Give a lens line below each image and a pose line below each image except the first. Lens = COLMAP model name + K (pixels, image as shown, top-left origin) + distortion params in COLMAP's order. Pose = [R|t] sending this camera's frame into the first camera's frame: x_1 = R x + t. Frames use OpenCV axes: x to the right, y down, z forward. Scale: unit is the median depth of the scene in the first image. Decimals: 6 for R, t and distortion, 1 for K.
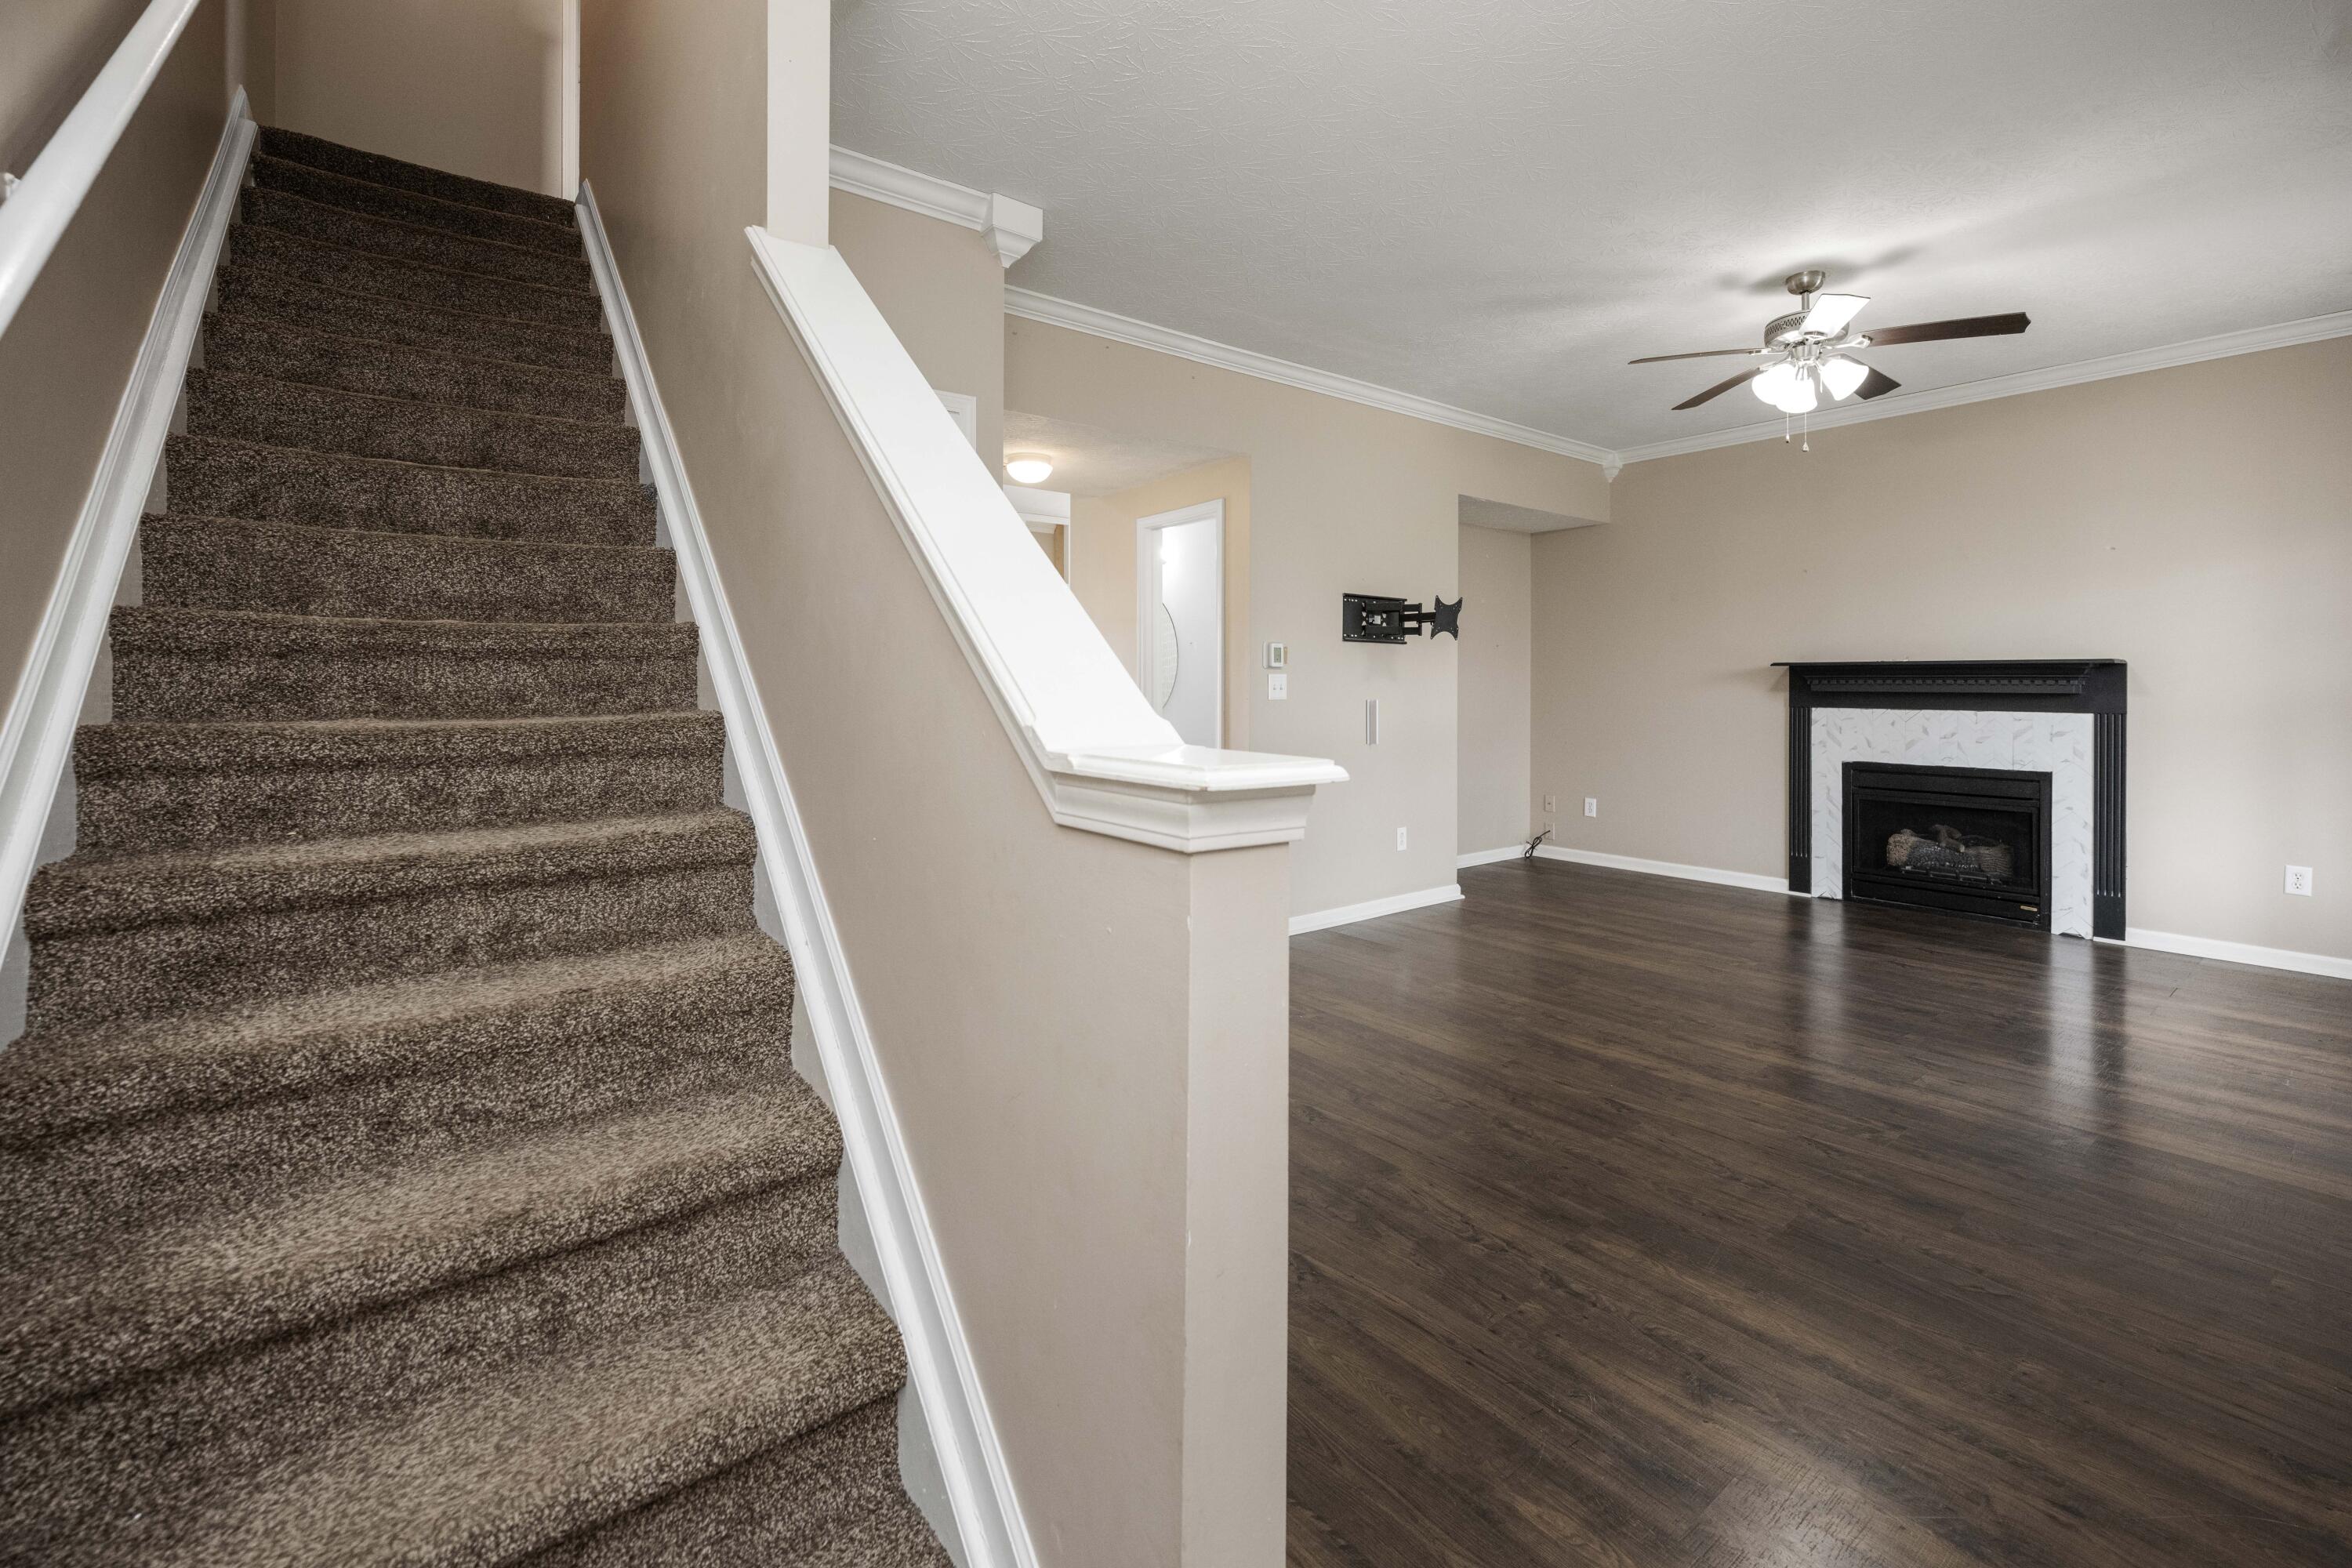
lens RADIAL K [[1024.1, 0, 1158.7], [0, 1024.1, 688.7], [0, 0, 1]] dist [-0.005302, 0.002855]
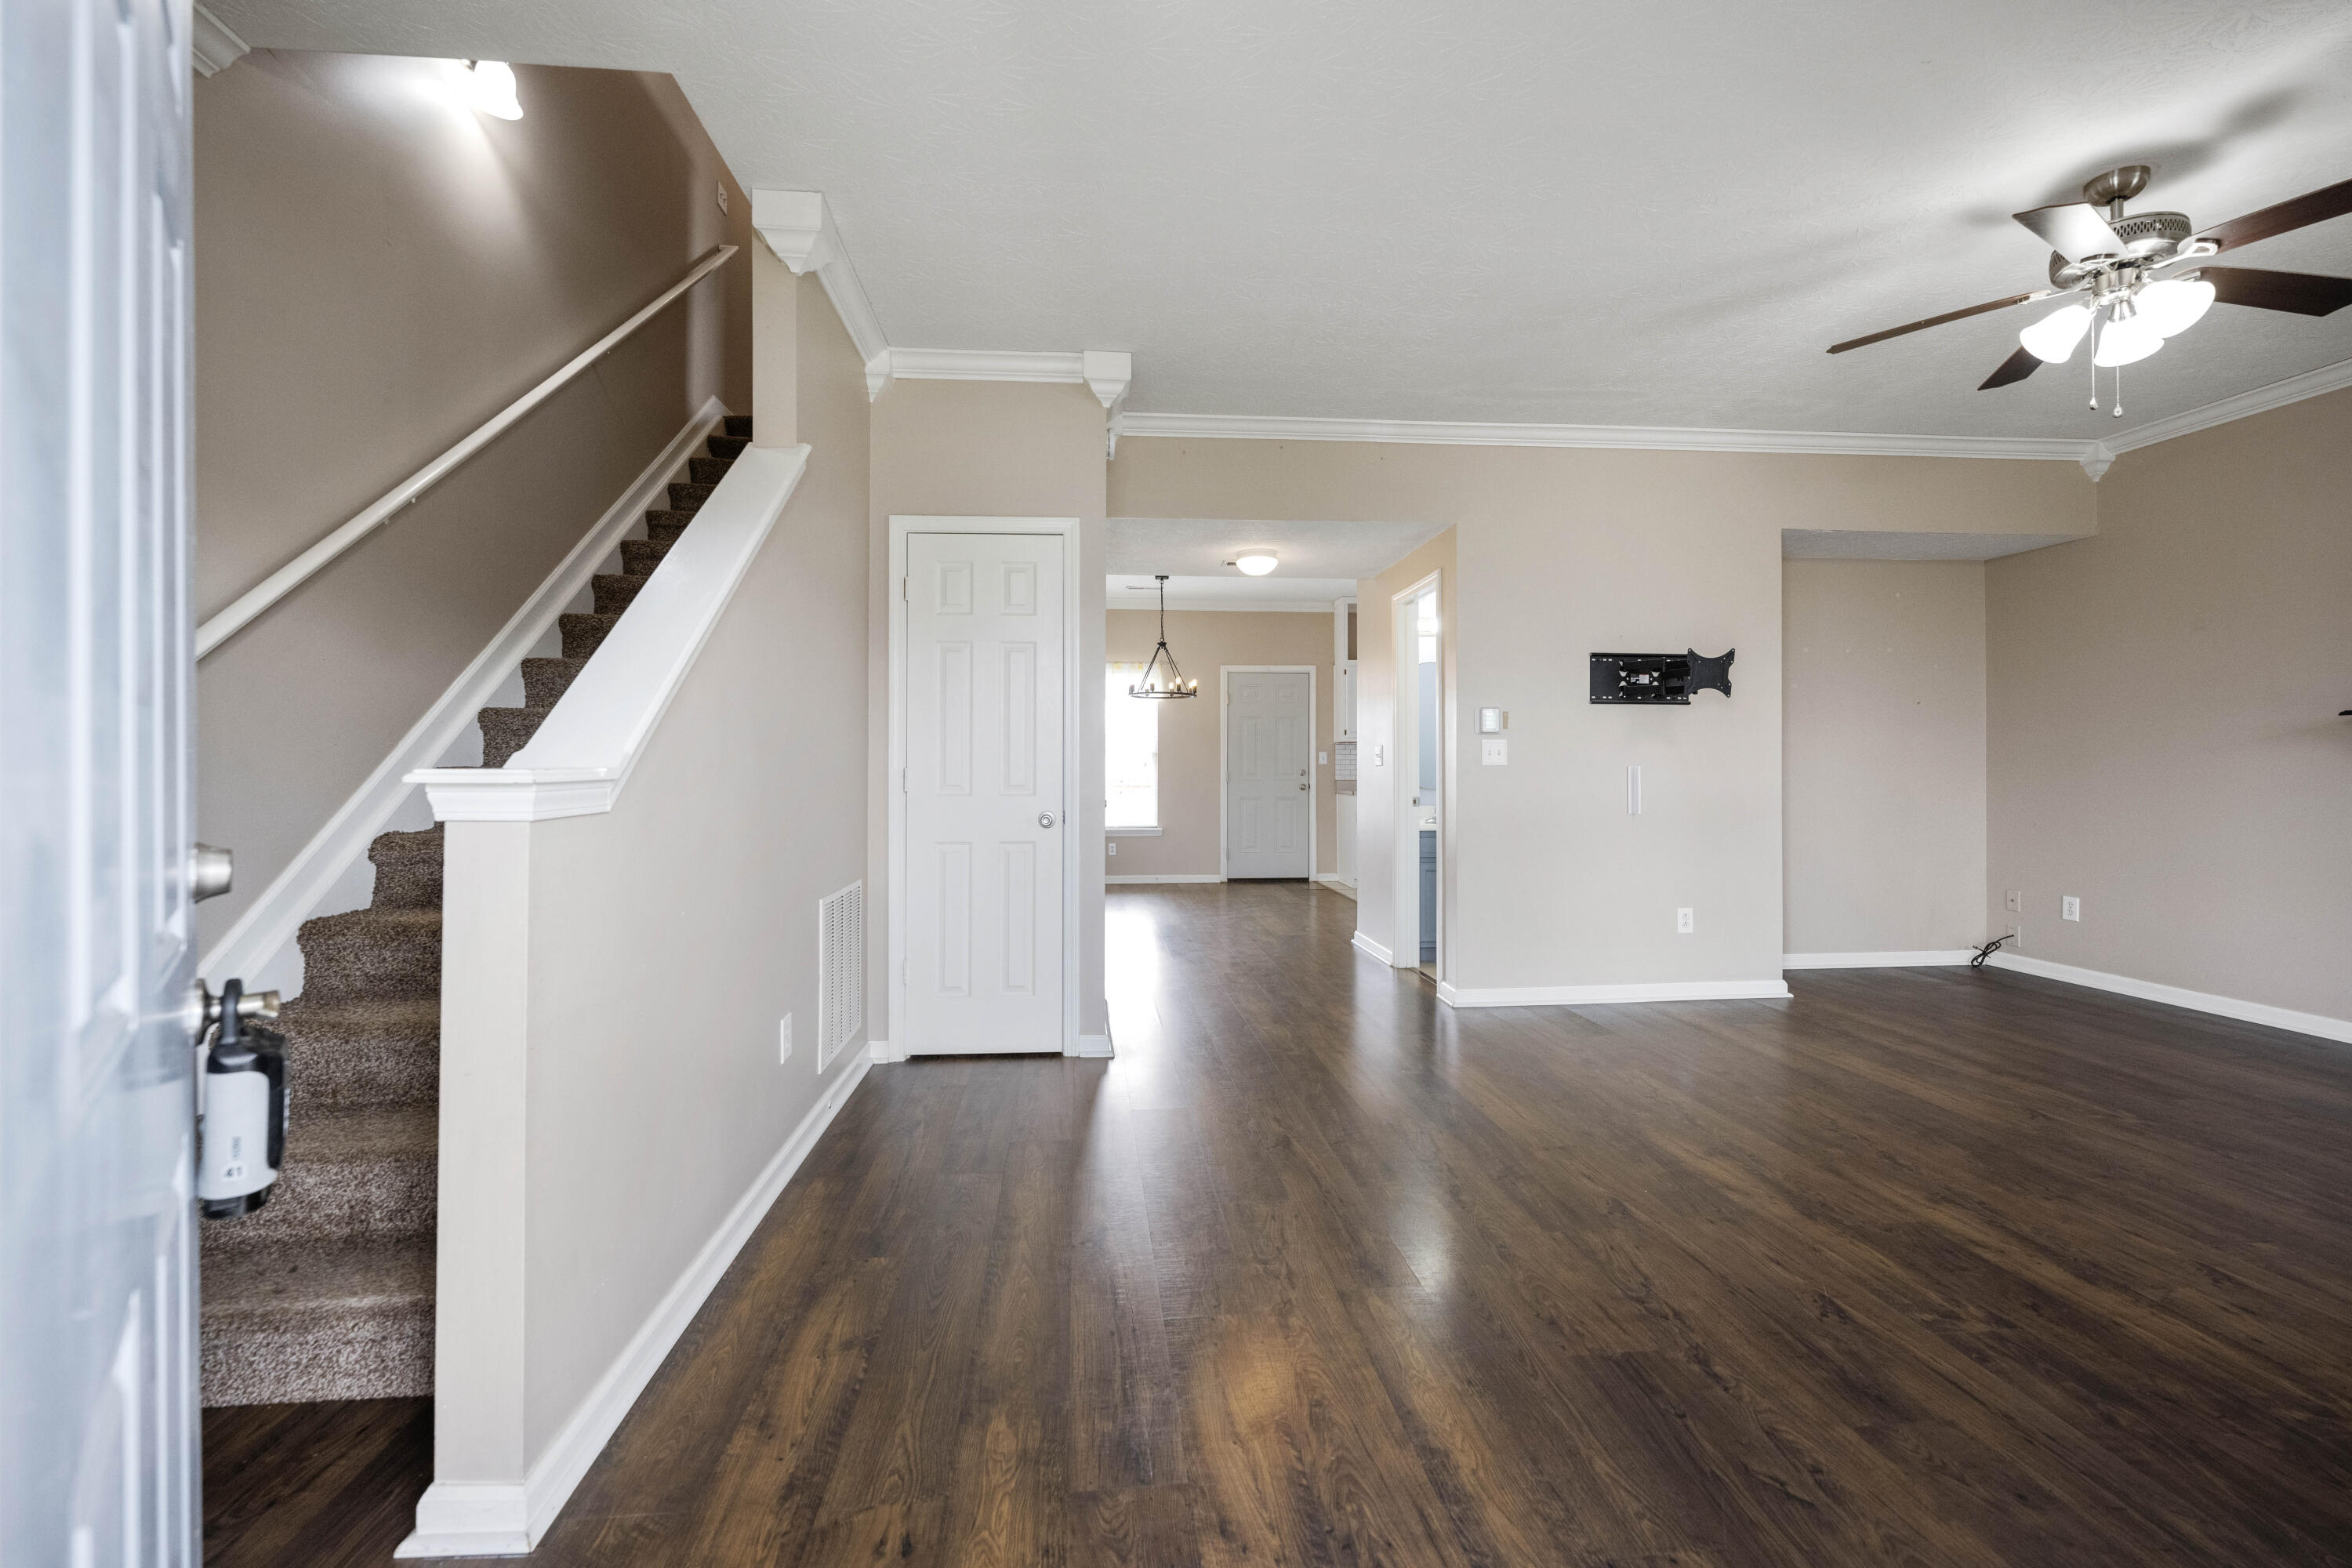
lens RADIAL K [[955.9, 0, 1180.7], [0, 955.9, 757.0], [0, 0, 1]] dist [-0.002173, 0.002646]
pose [[0.845025, -0.012825, -0.534573, 0.326356], [0.003854, 0.999832, -0.017896, 0.016965], [0.534713, 0.013062, 0.844933, 0.052115]]
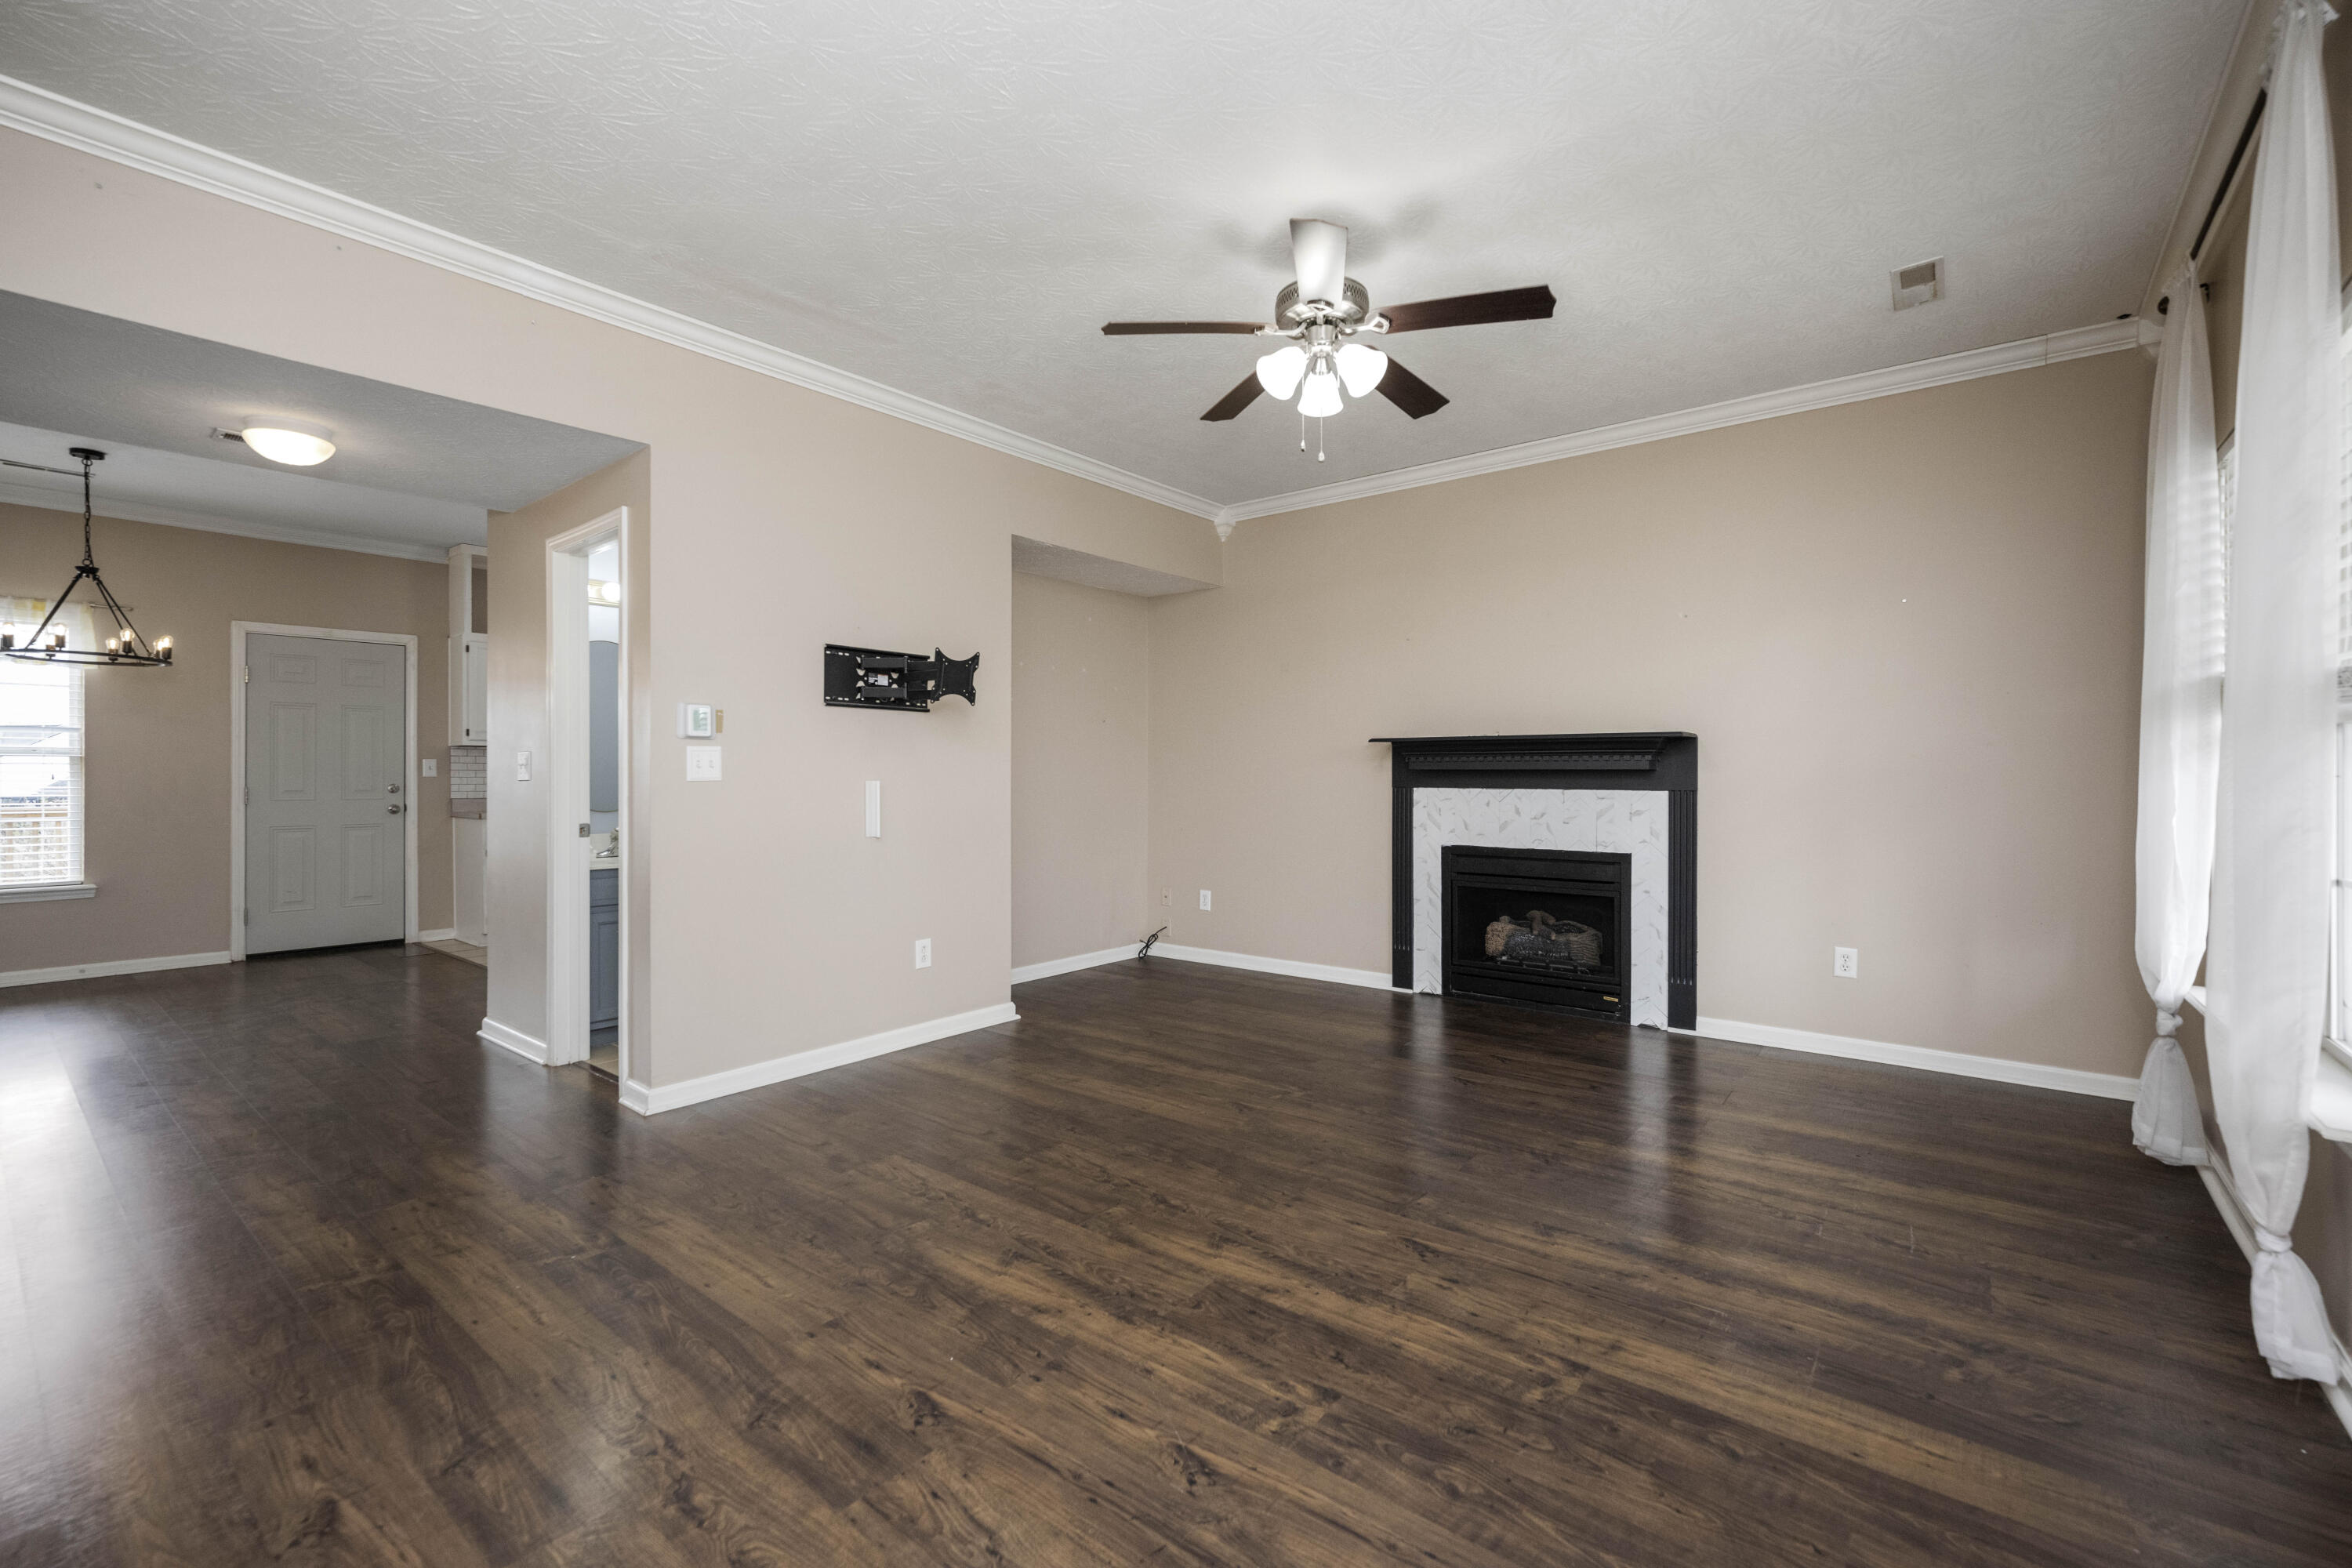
lens RADIAL K [[989.6, 0, 1157.4], [0, 989.6, 776.3], [0, 0, 1]] dist [-0.002212, 0.001511]
pose [[0.976950, -0.008227, 0.213309, 0.261236], [0.009185, 0.999952, -0.003500, 0.011988], [-0.213270, 0.005379, 0.976978, 0.210607]]
